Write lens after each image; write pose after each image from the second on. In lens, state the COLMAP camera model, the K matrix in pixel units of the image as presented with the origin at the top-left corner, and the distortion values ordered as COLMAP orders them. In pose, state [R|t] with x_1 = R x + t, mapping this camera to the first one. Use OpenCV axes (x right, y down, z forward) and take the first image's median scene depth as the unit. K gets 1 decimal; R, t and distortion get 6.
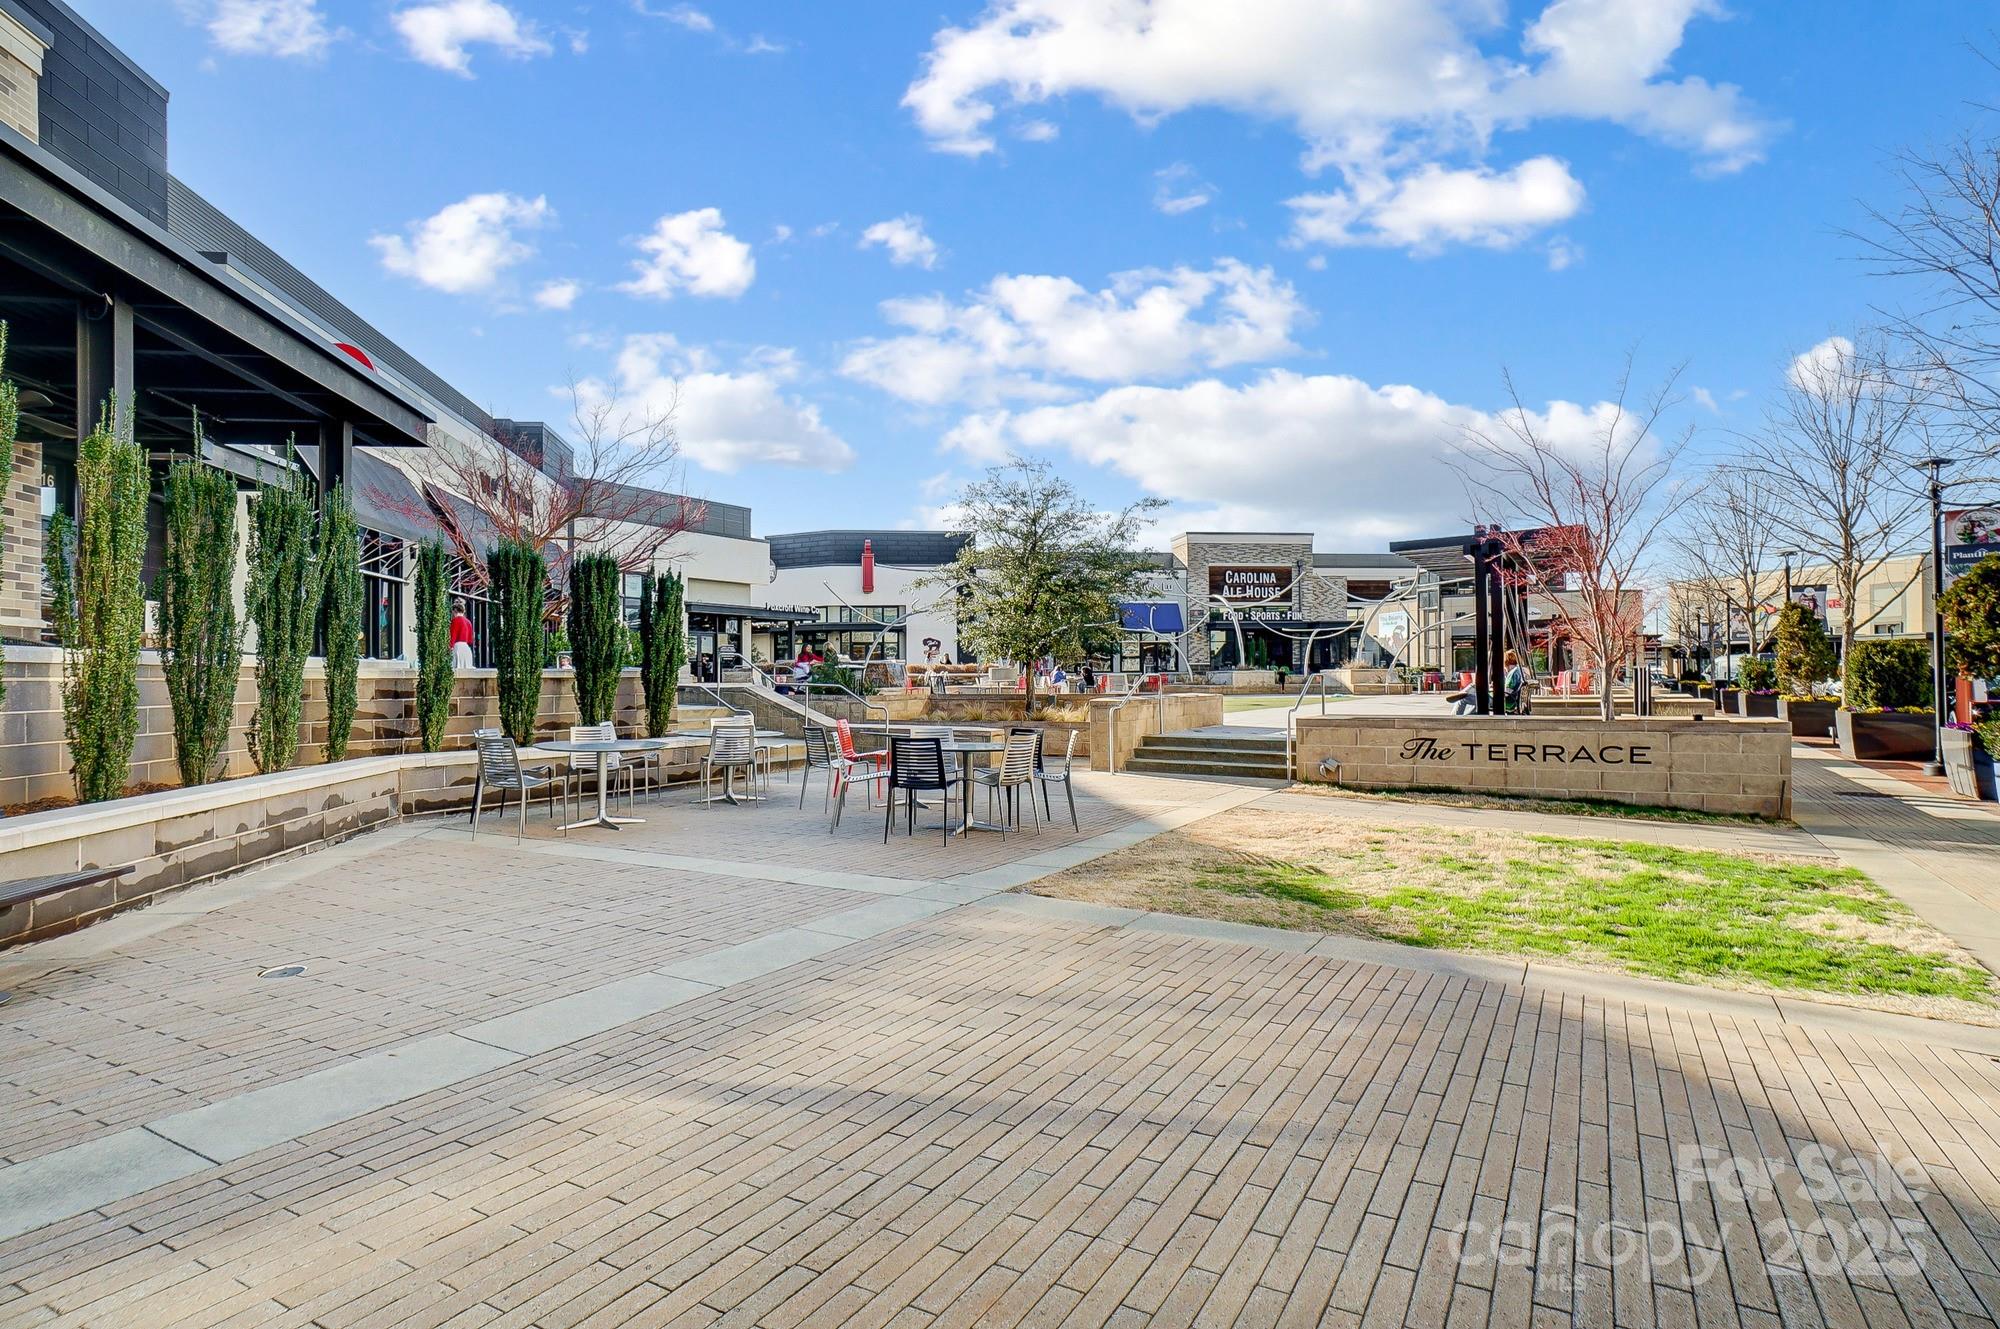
lens RADIAL K [[1062.9, 0, 1004.3], [0, 1062.9, 670.2], [0, 0, 1]] dist [-0.005414, -0.001432]
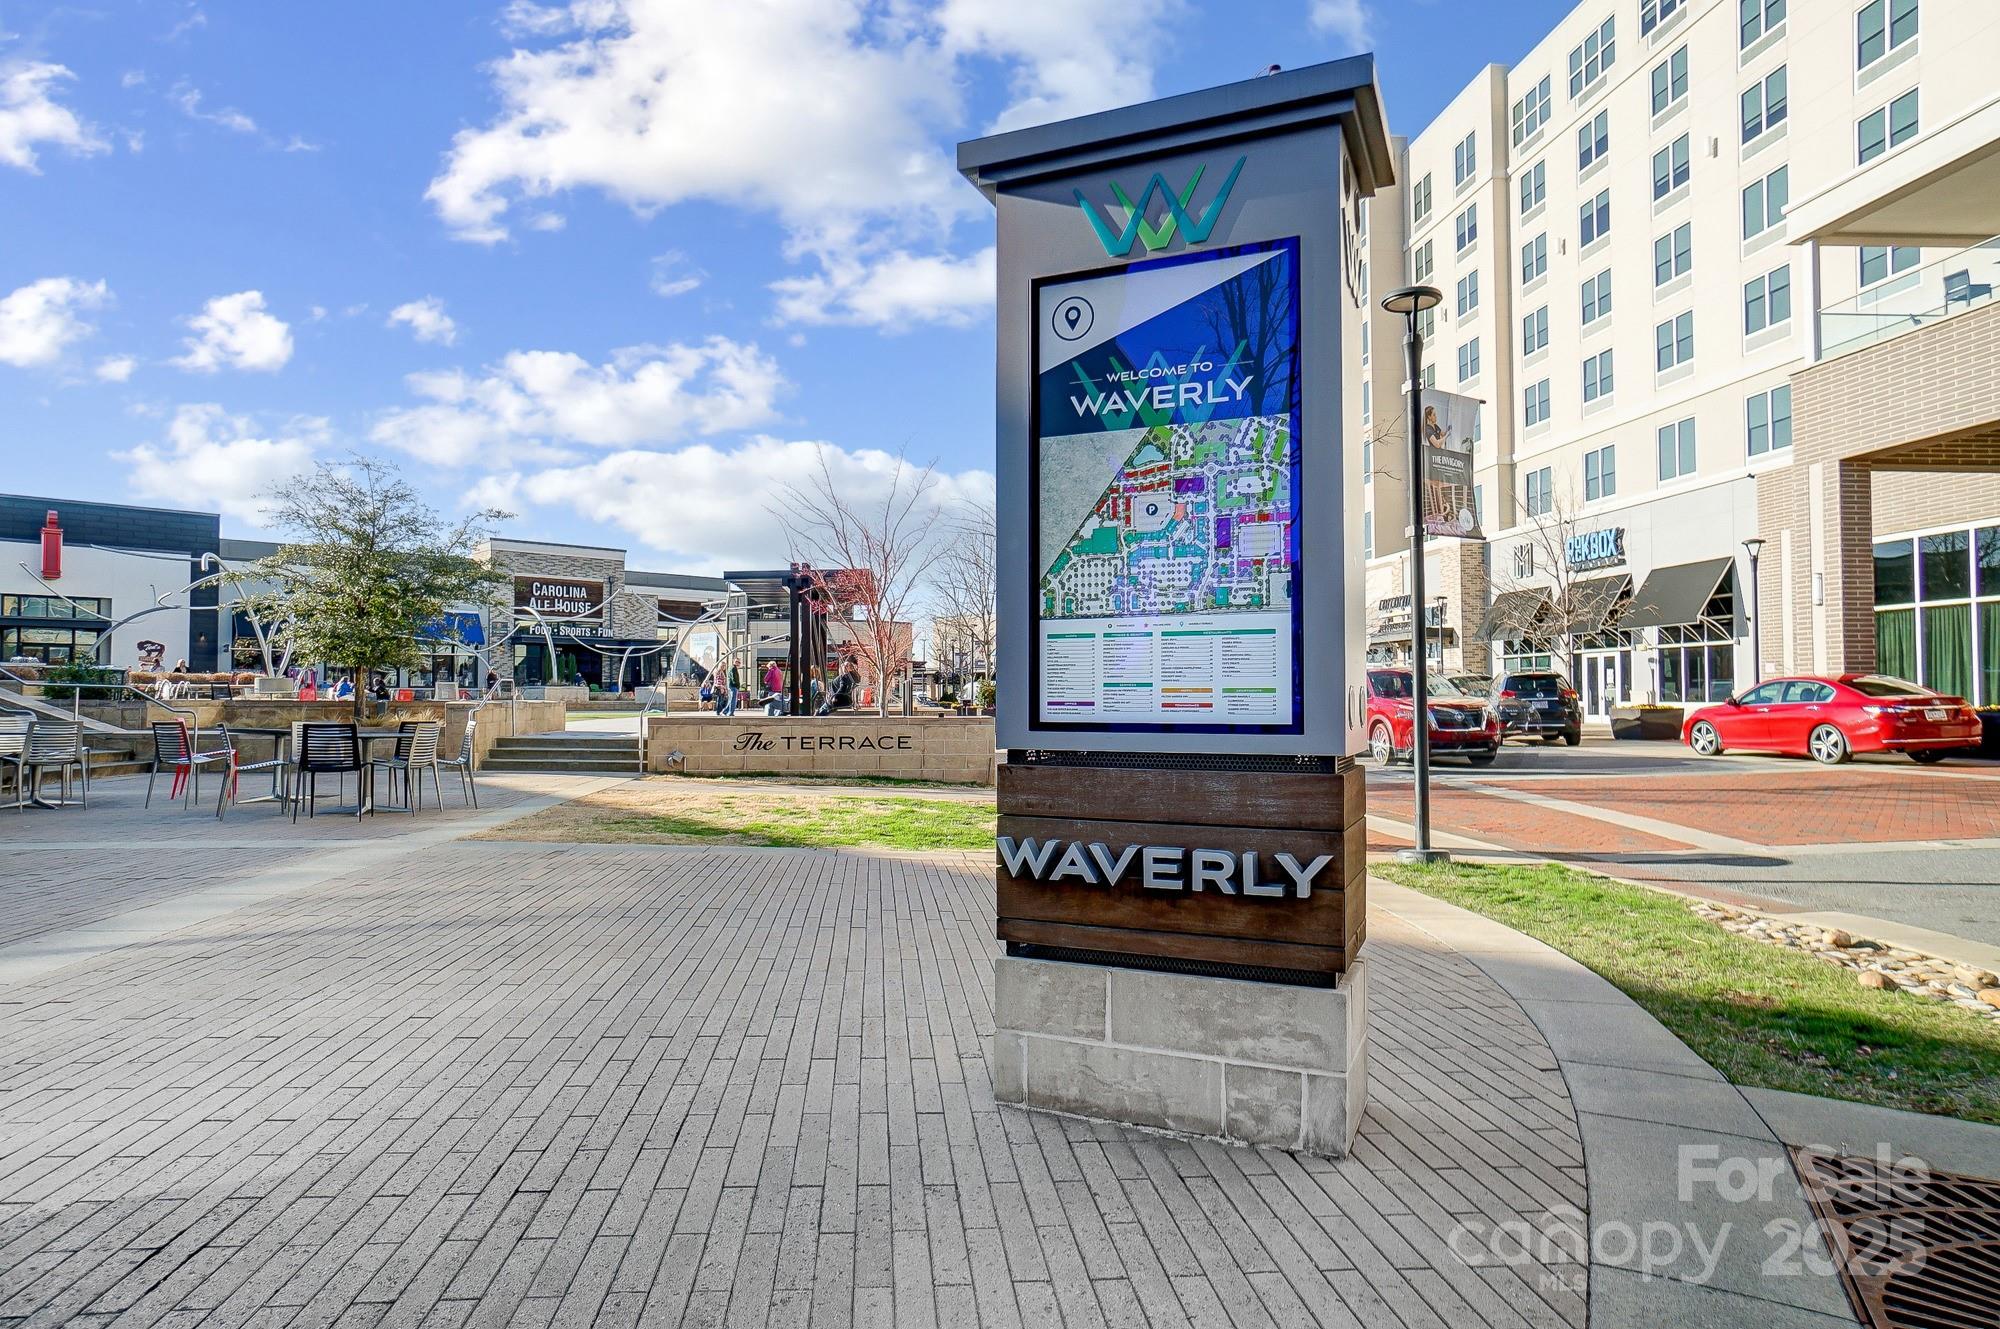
lens RADIAL K [[1062.9, 0, 1004.3], [0, 1062.9, 670.2], [0, 0, 1]] dist [-0.005414, -0.001432]
pose [[0.808815, 0.020820, 0.587695, -0.069767], [-0.010175, 0.999719, -0.021414, 0.010703], [-0.587975, 0.011340, 0.808799, -0.125057]]
